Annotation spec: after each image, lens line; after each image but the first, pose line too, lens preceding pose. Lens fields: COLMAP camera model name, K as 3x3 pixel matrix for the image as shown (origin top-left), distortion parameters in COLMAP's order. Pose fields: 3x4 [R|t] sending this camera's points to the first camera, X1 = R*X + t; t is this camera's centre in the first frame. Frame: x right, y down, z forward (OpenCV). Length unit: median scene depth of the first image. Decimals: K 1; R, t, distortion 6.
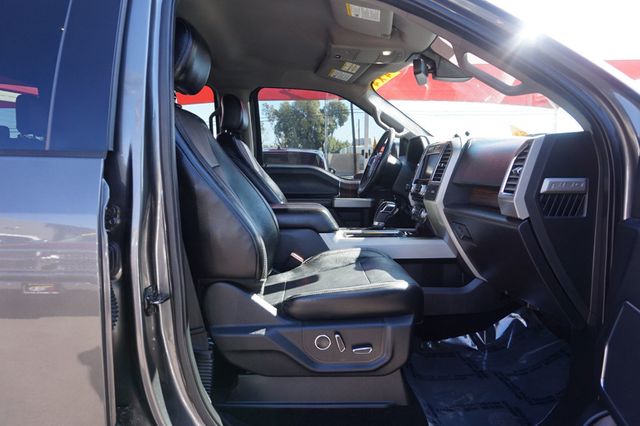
lens RADIAL K [[440.6, 0, 319.6], [0, 440.6, 212.9], [0, 0, 1]] dist [-0.022859, 0.018421]
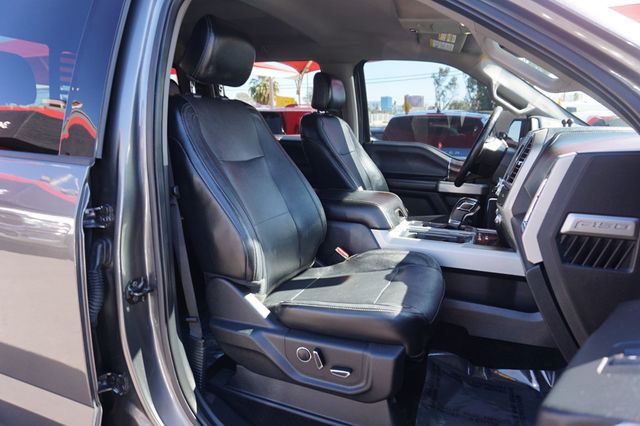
lens RADIAL K [[440.6, 0, 320.3], [0, 440.6, 211.9], [0, 0, 1]] dist [-0.022859, 0.018421]
pose [[0.908892, 0.098030, -0.405345, 0.390374], [-0.056840, 0.992029, 0.112465, -0.125982], [0.413139, -0.079178, 0.907219, 0.154223]]
